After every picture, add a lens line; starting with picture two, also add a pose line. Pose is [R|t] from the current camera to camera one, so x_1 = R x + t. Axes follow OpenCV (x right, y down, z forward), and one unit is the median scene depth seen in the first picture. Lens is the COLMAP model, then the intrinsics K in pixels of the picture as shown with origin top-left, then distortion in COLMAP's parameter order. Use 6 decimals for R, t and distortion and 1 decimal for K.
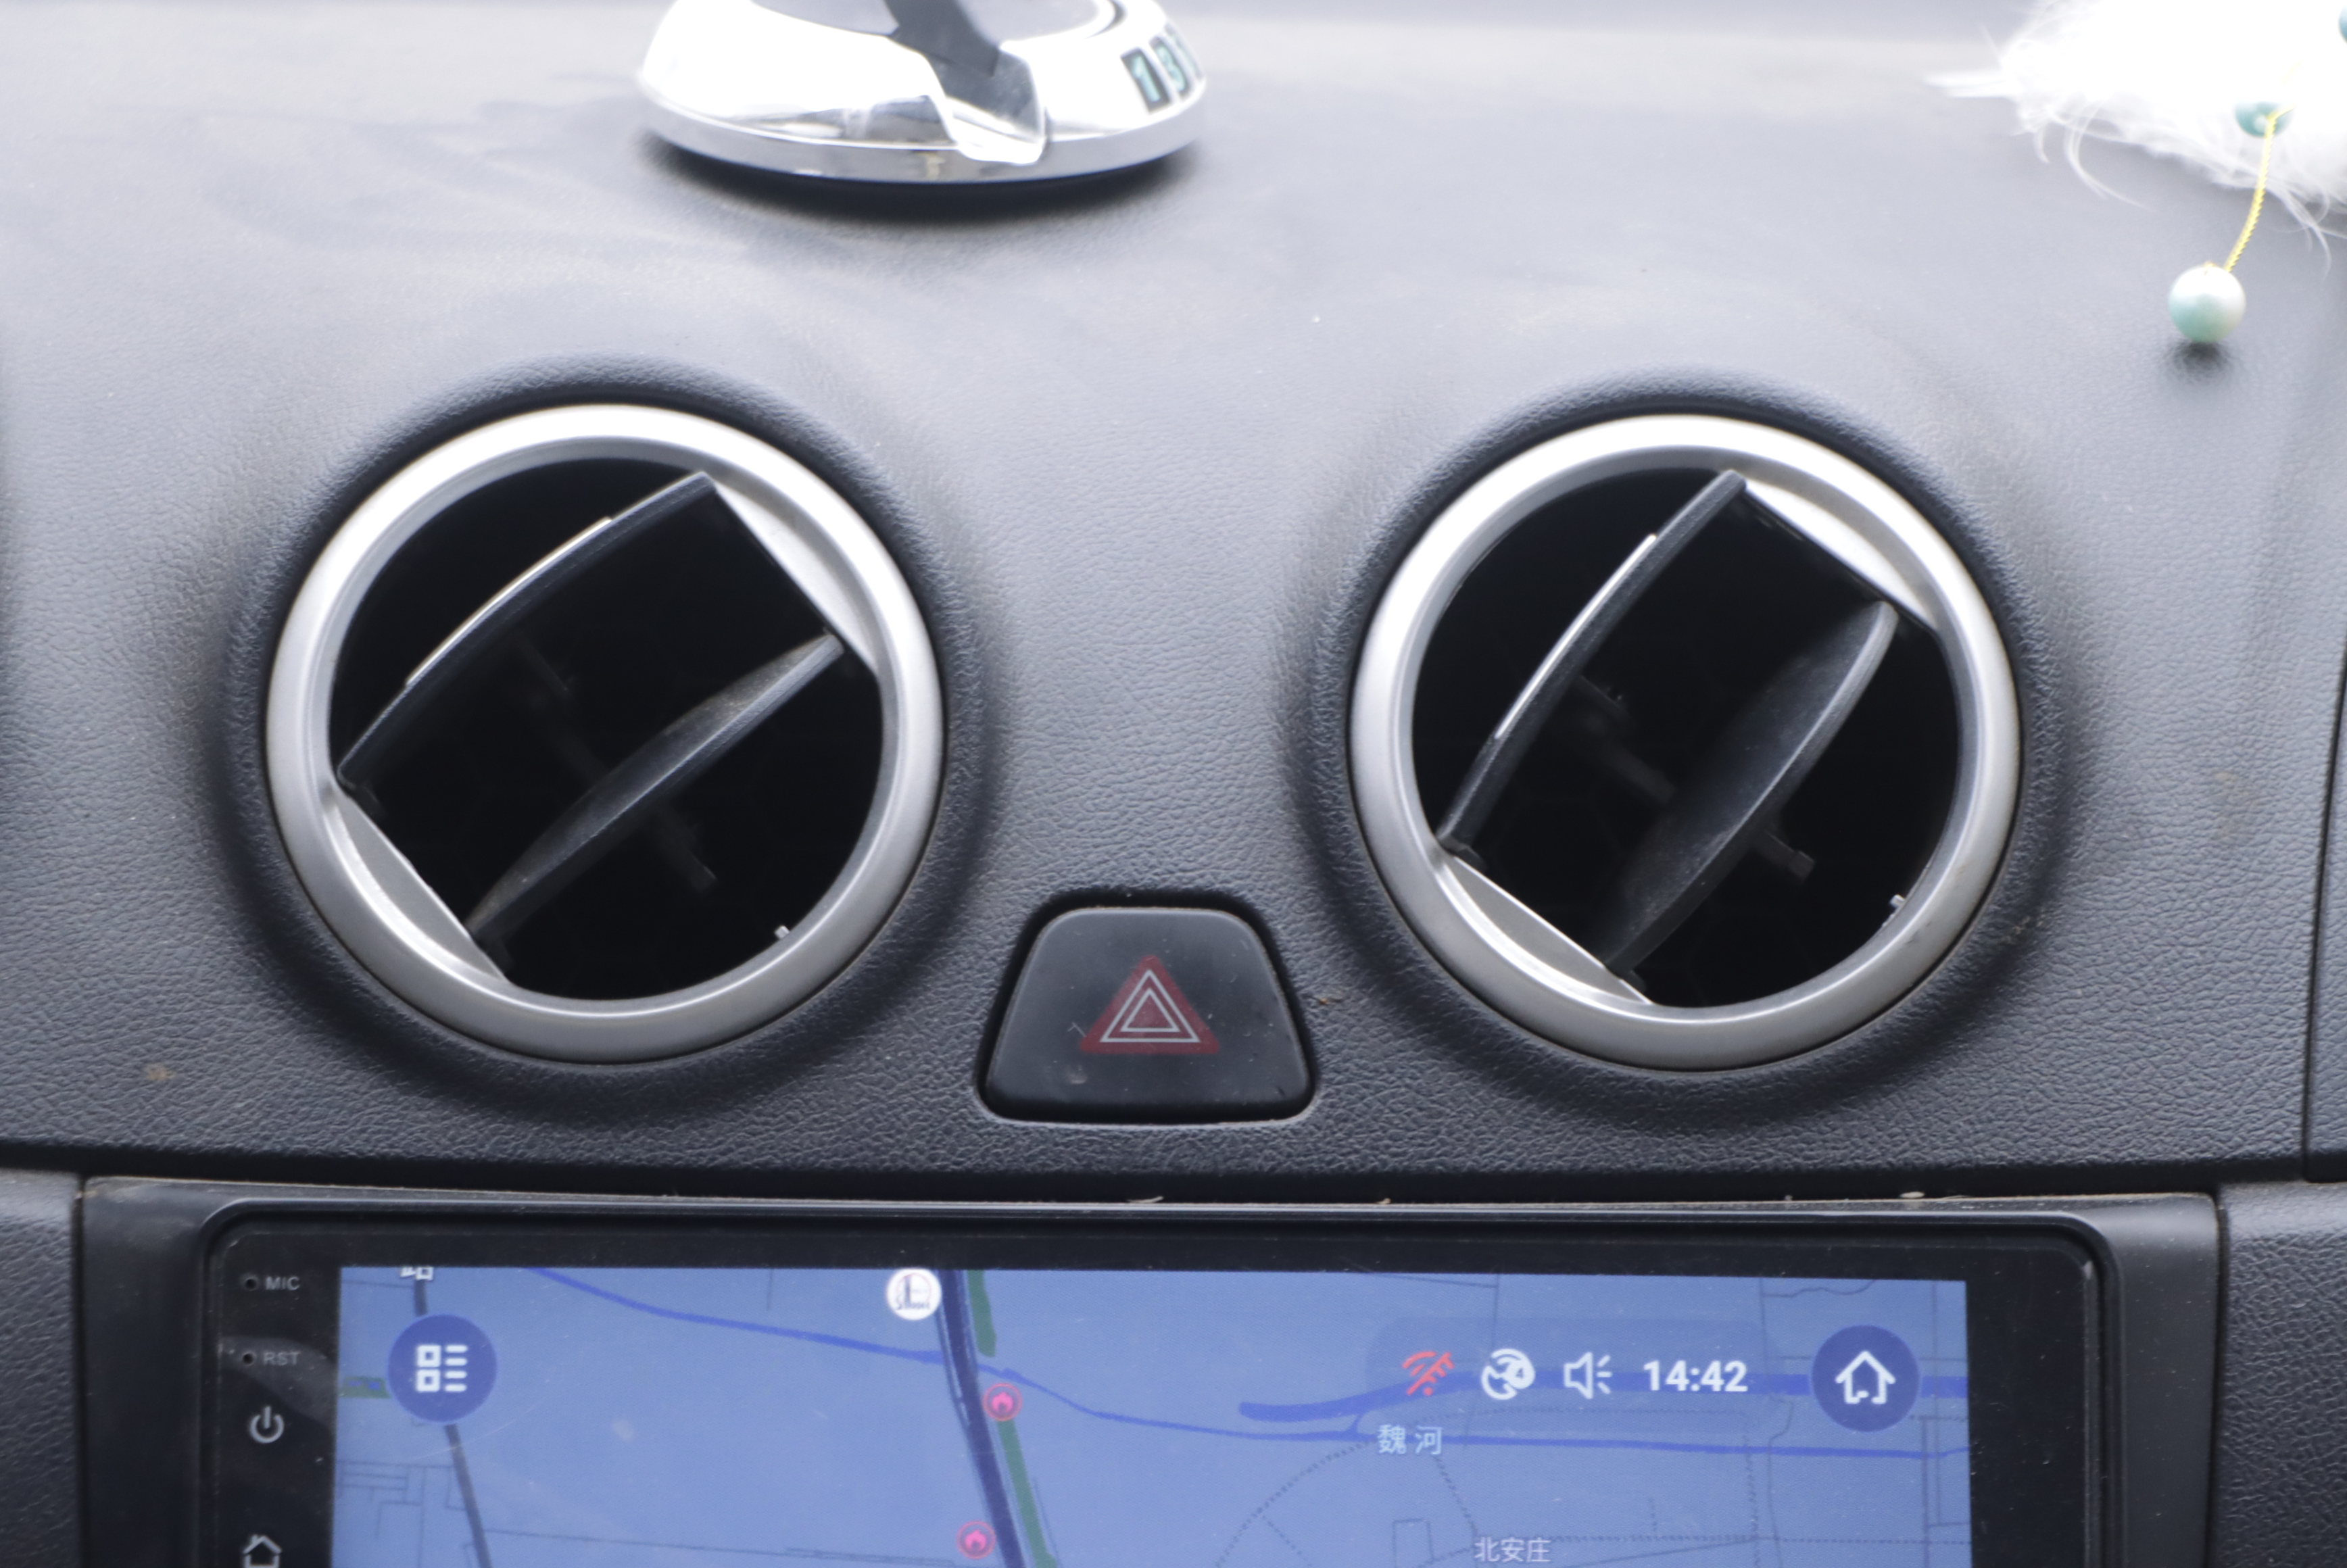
lens RADIAL K [[7905.9, 0, 1173.5], [0, 7905.9, 784.0], [0, 0, 1]] dist [0.563498, -1.004569]
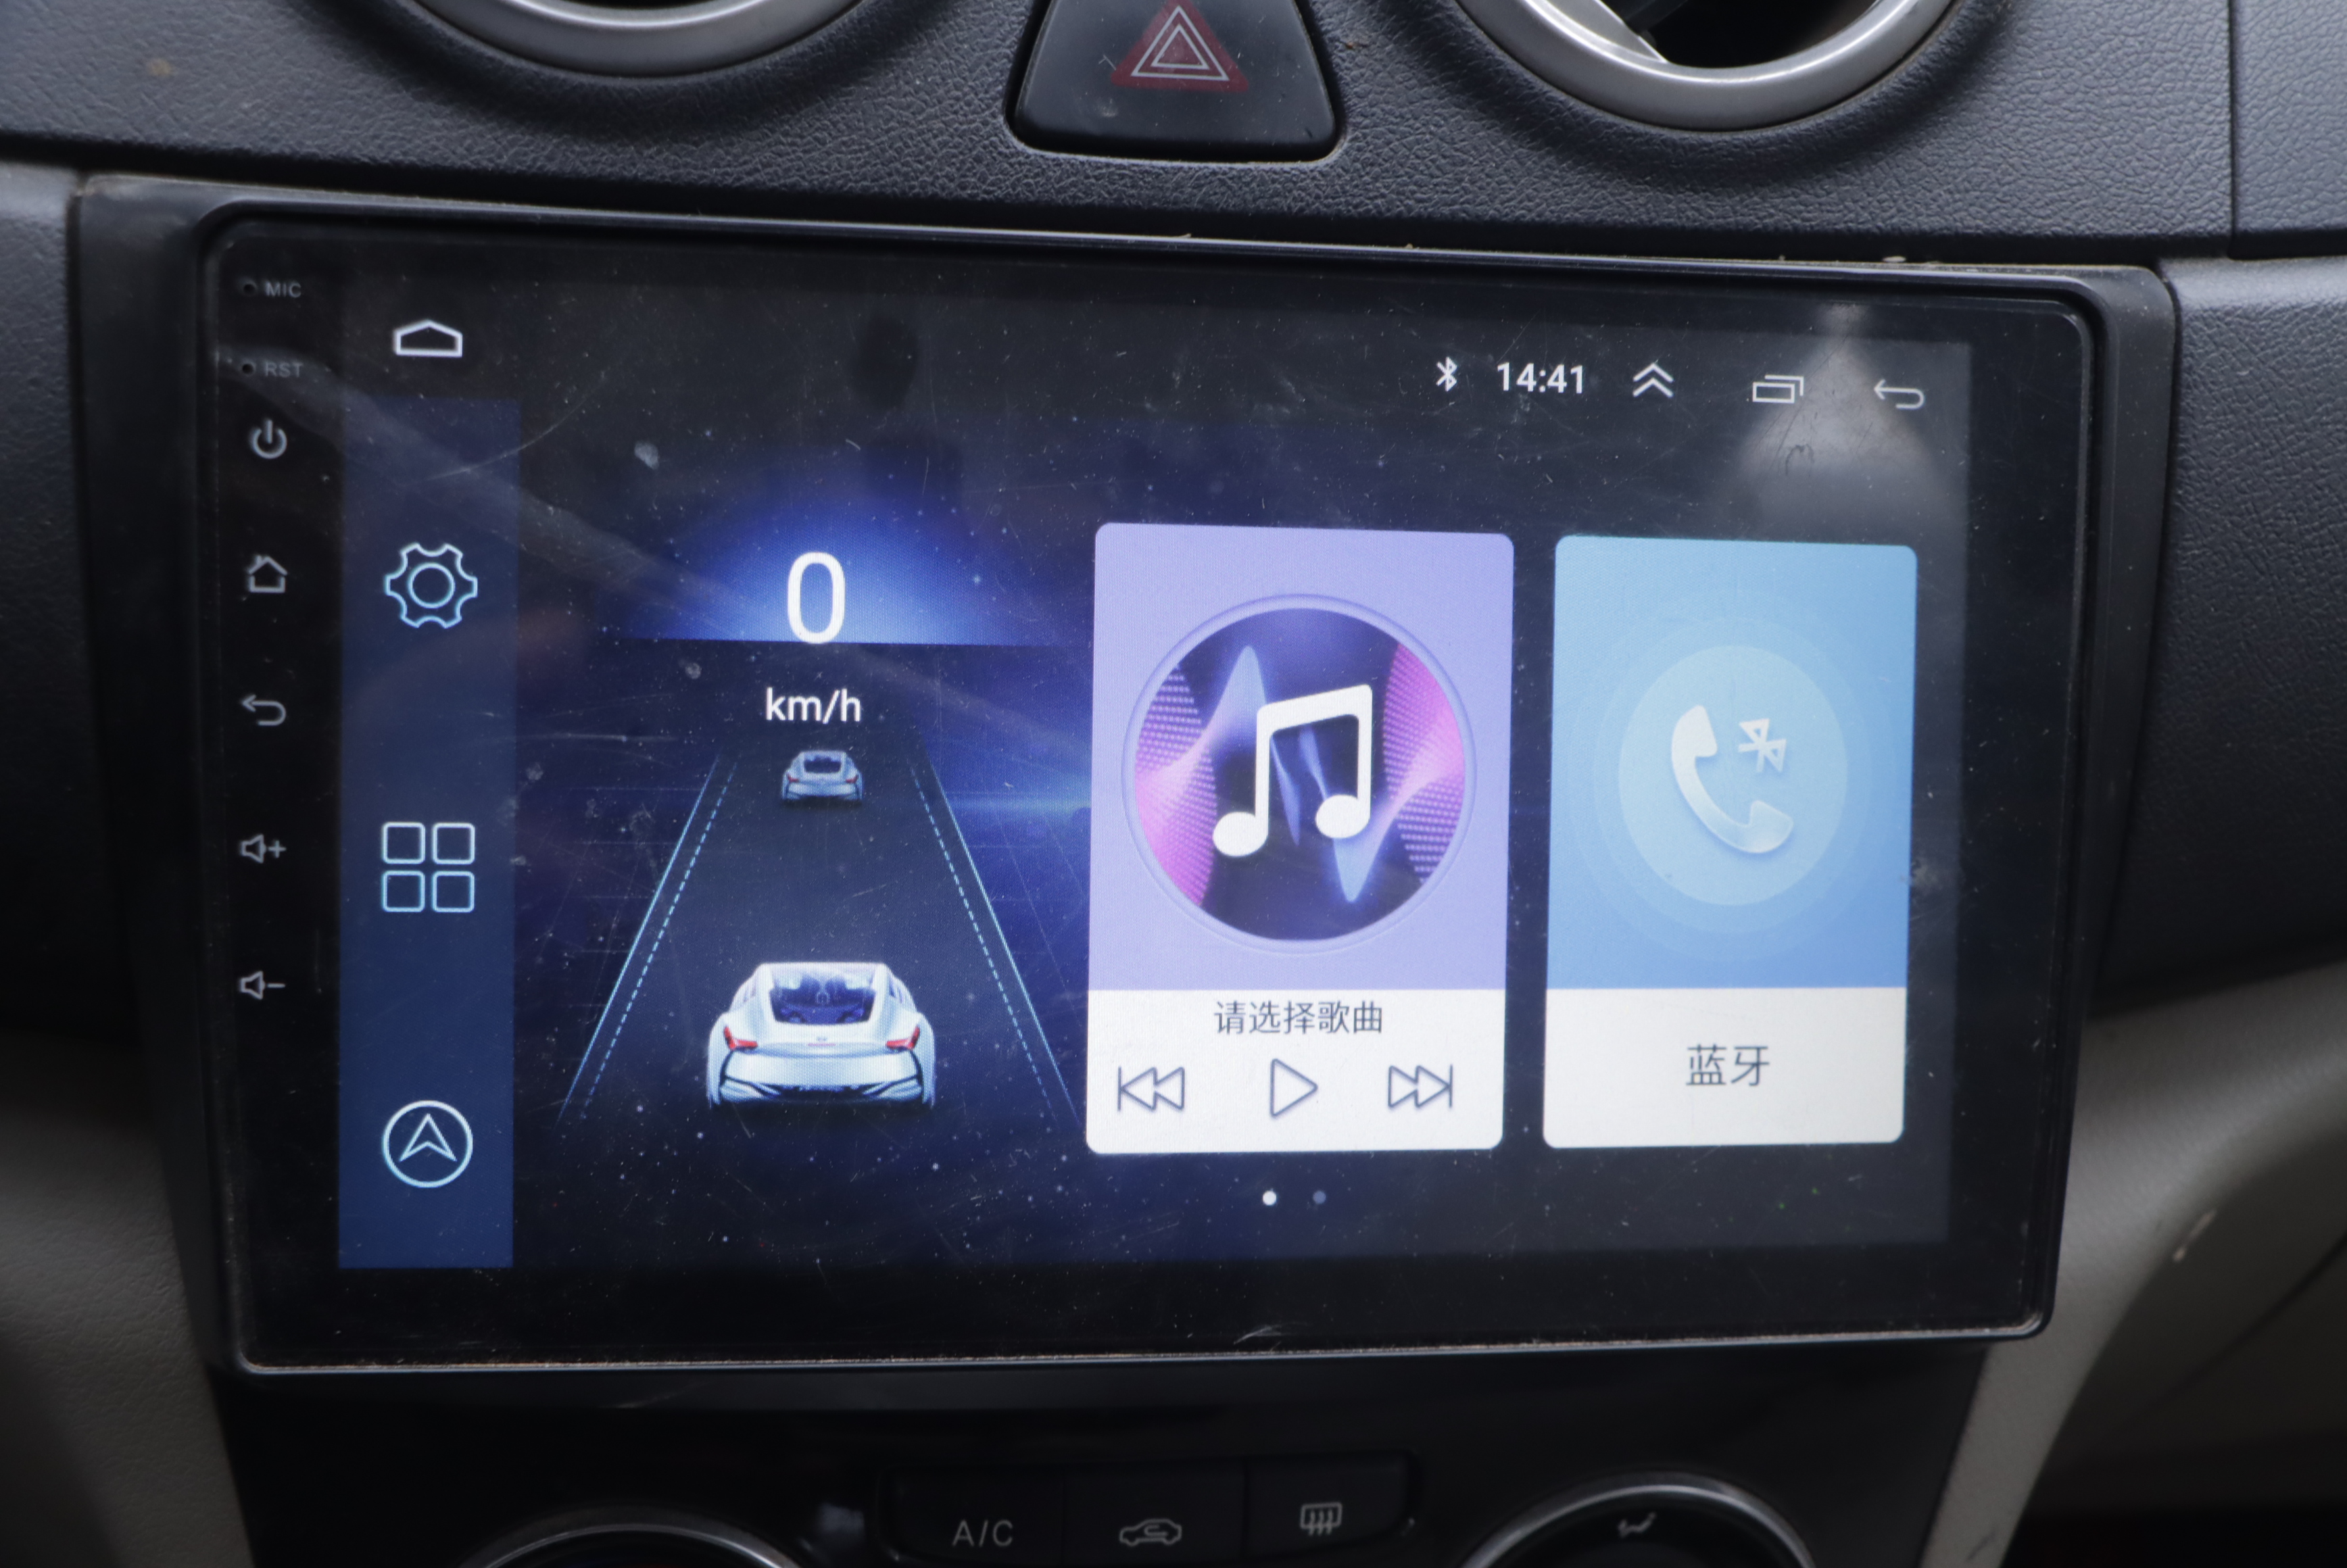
lens RADIAL K [[2836.5, 0, 1173.5], [0, 2836.5, 784.0], [0, 0, 1]] dist [-0.121951, 0.286467]
pose [[0.992722, 0.011116, 0.119918, -0.045542], [-0.035904, 0.977769, 0.206588, 0.046441], [-0.114955, -0.209389, 0.971052, 0.639710]]
